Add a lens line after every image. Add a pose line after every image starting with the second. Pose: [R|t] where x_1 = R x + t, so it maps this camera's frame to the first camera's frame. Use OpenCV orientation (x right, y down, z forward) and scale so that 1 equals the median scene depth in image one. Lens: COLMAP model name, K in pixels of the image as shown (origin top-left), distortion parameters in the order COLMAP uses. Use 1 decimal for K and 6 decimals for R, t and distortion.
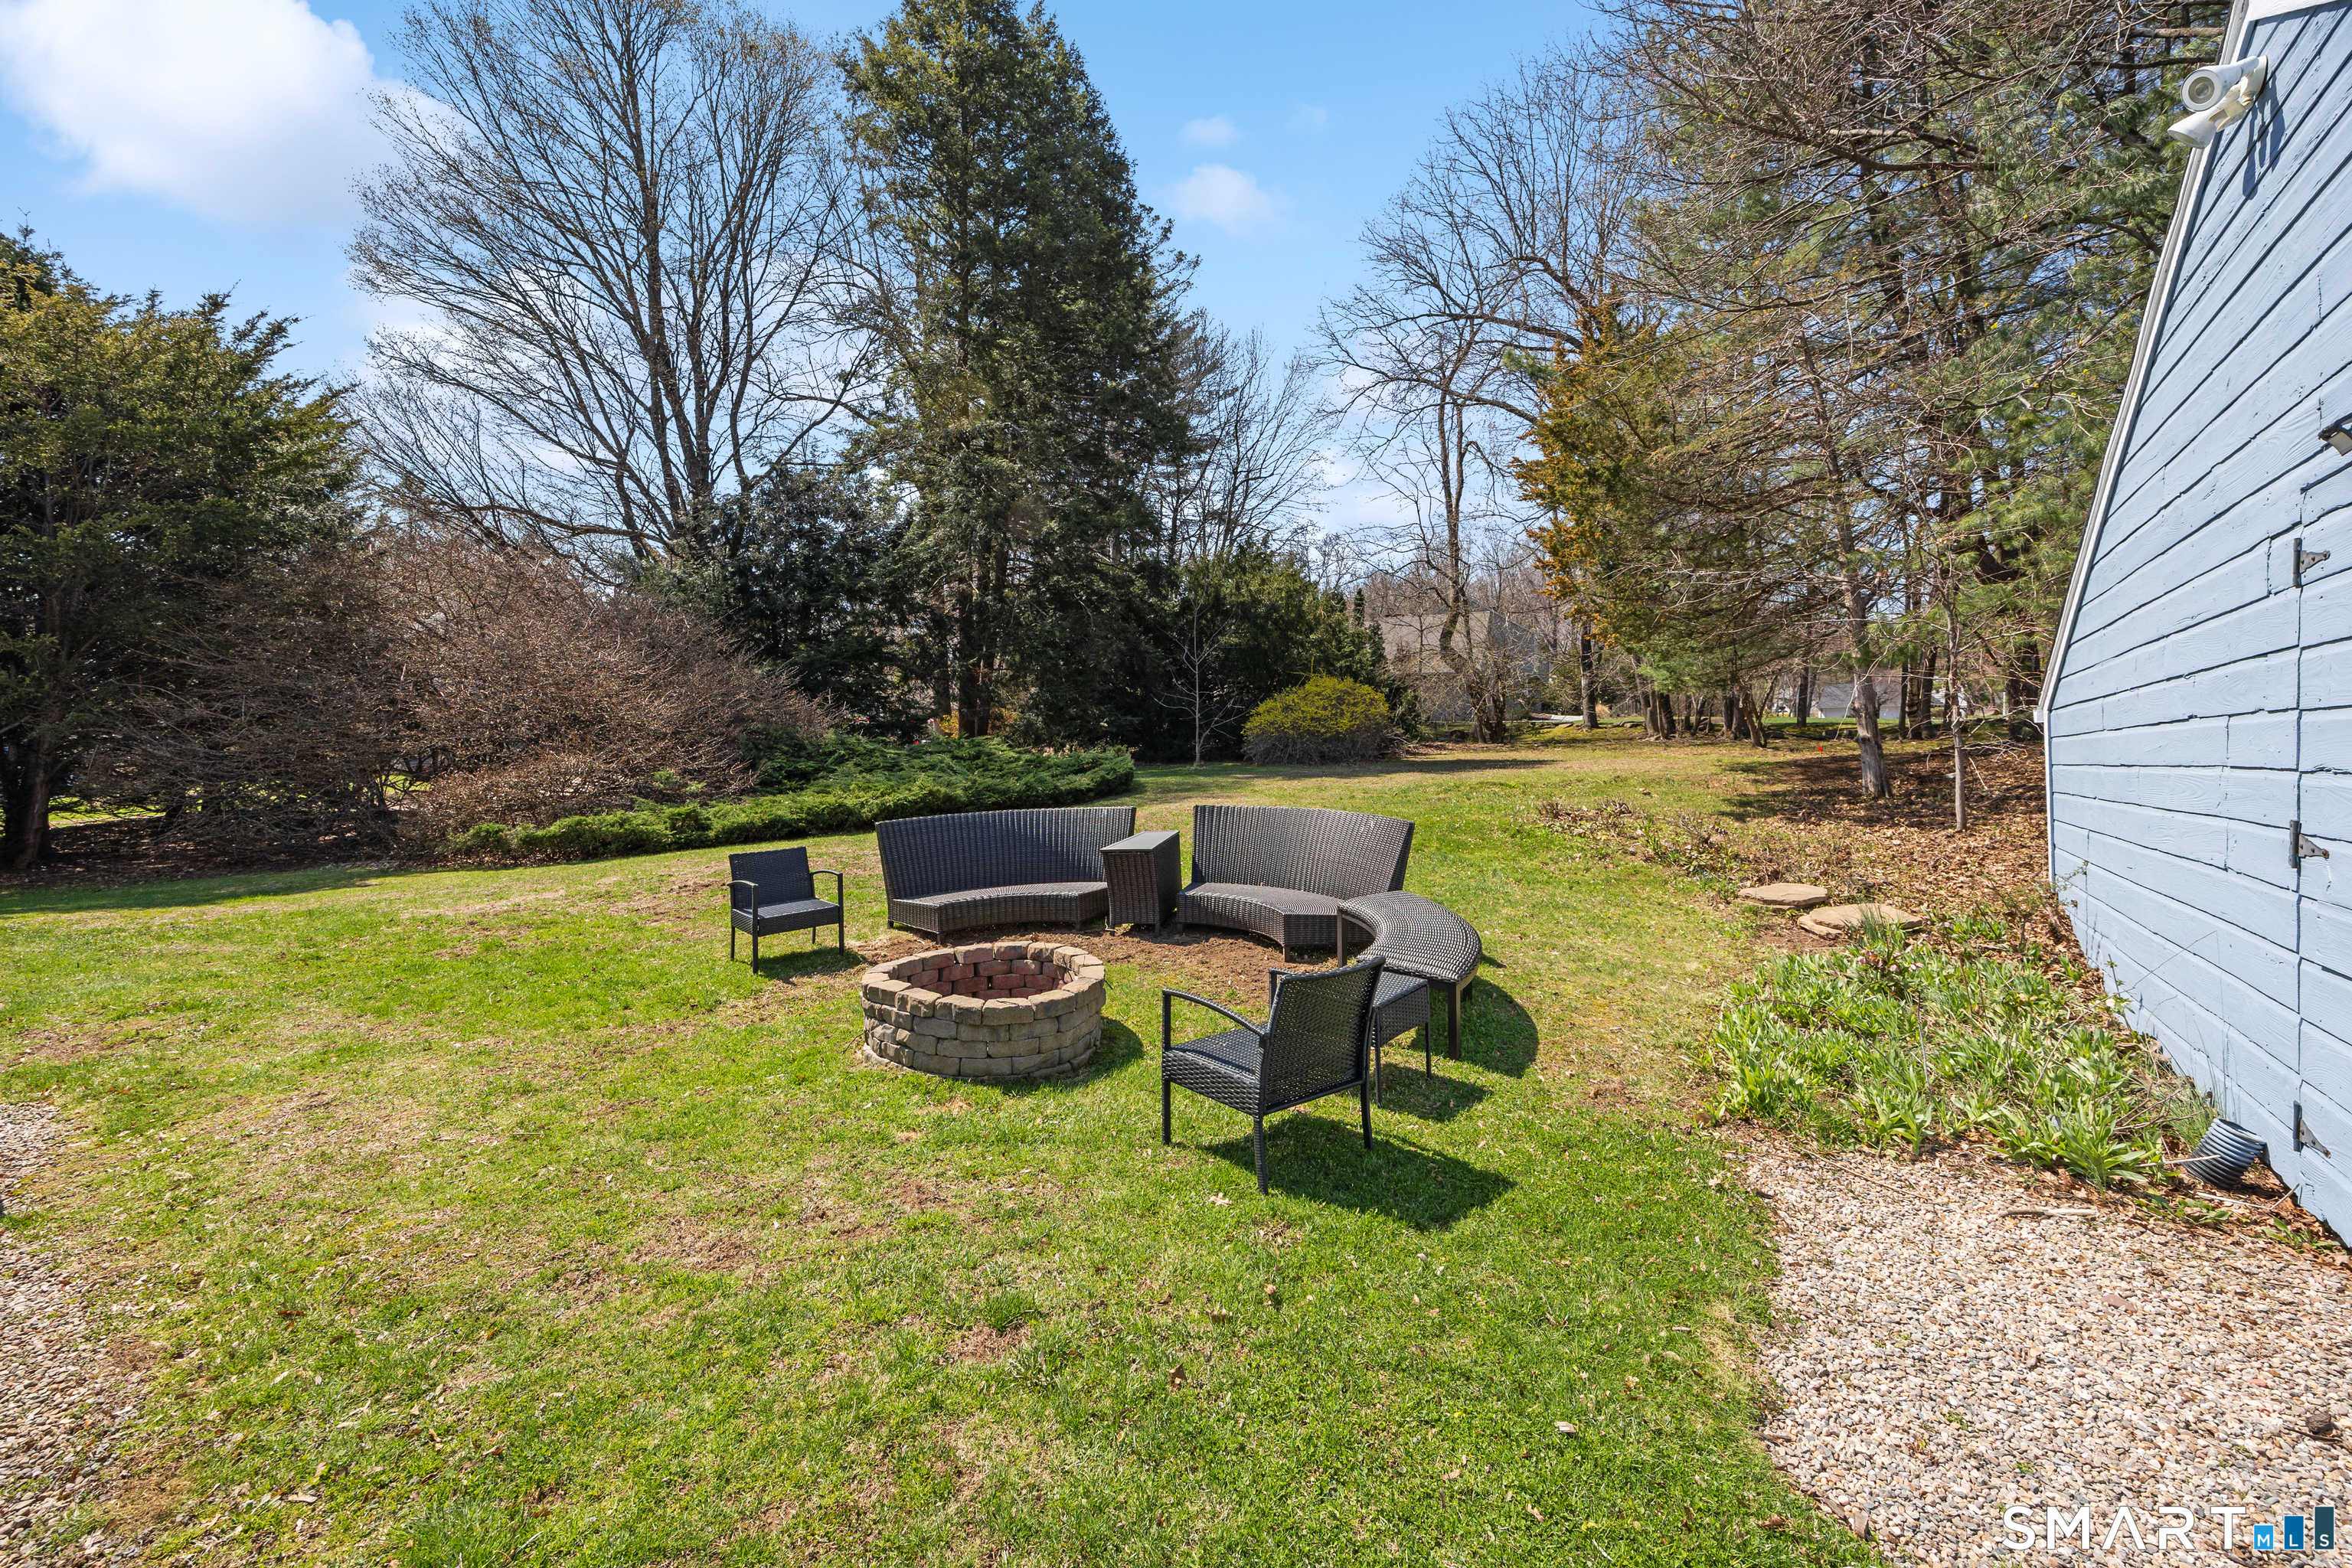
lens RADIAL K [[944.9, 0, 1183.1], [0, 944.9, 730.0], [0, 0, 1]] dist [0.000584, 0.000003]
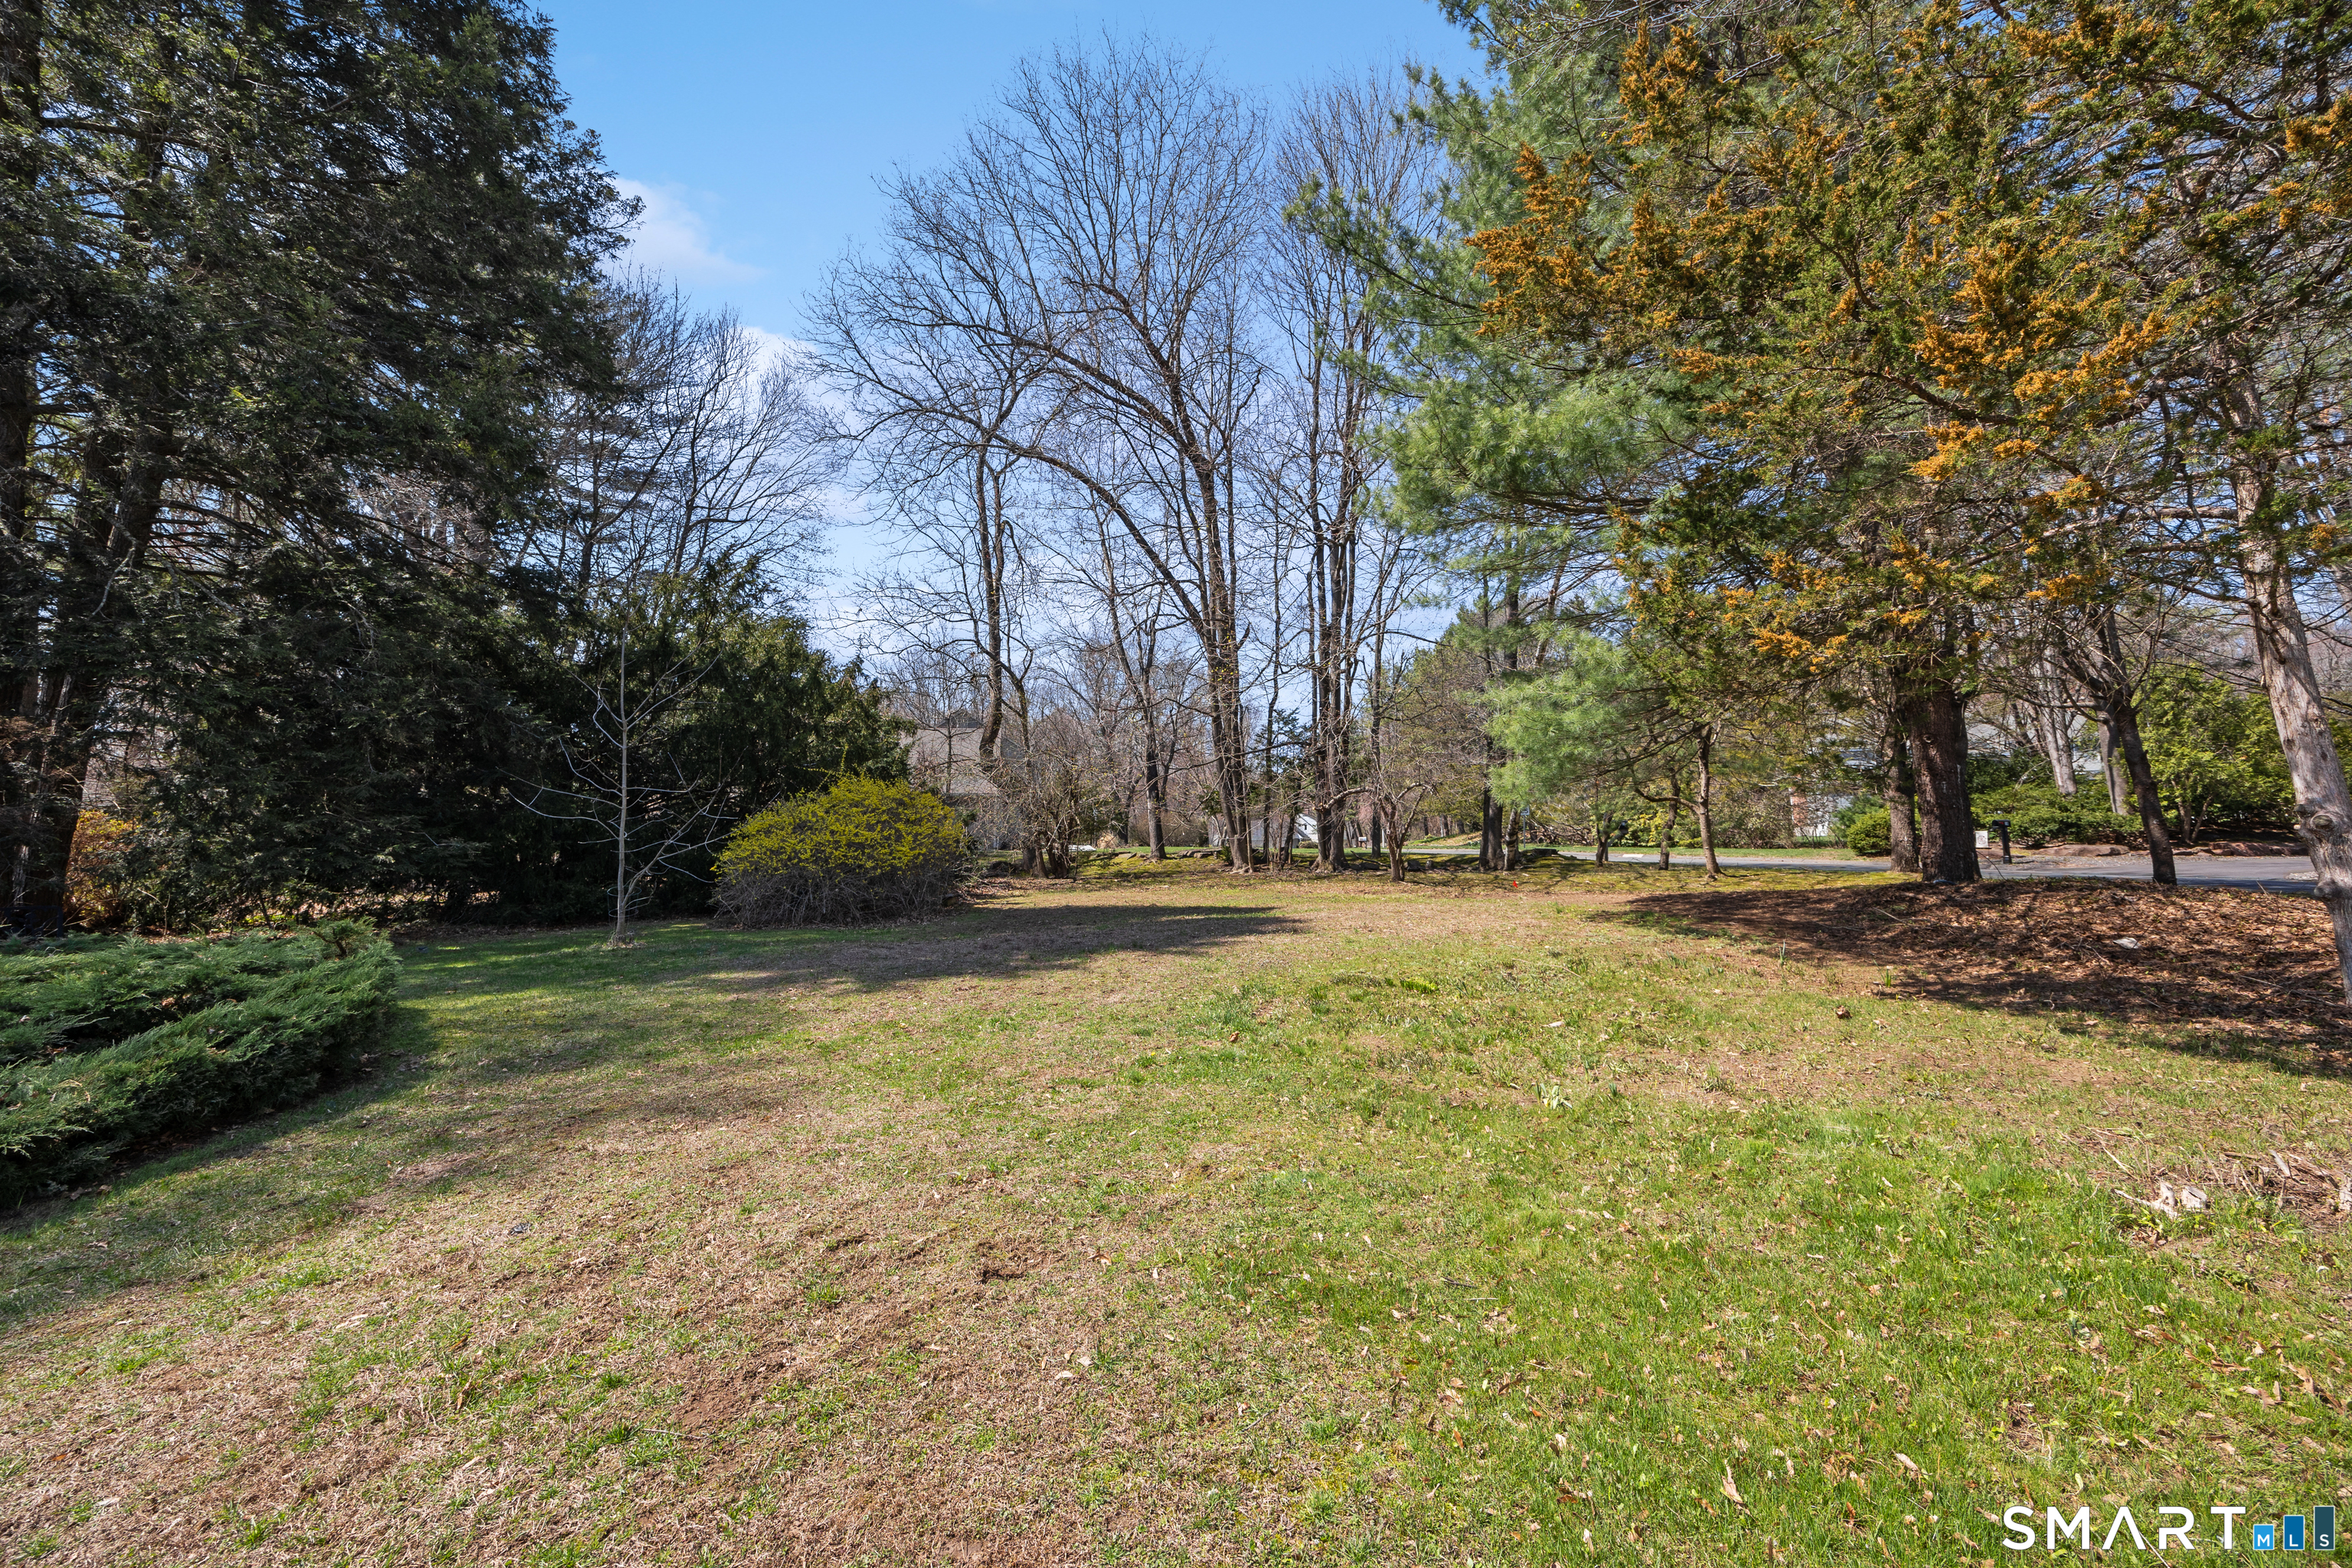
lens RADIAL K [[962.0, 0, 1178.4], [0, 962.0, 794.0], [0, 0, 1]] dist [0.000780, 0.000052]
pose [[0.854130, 0.031153, 0.519125, 0.001001], [0.005482, 0.997609, -0.068886, -0.000714], [-0.520030, 0.061684, 0.851918, 0.299758]]
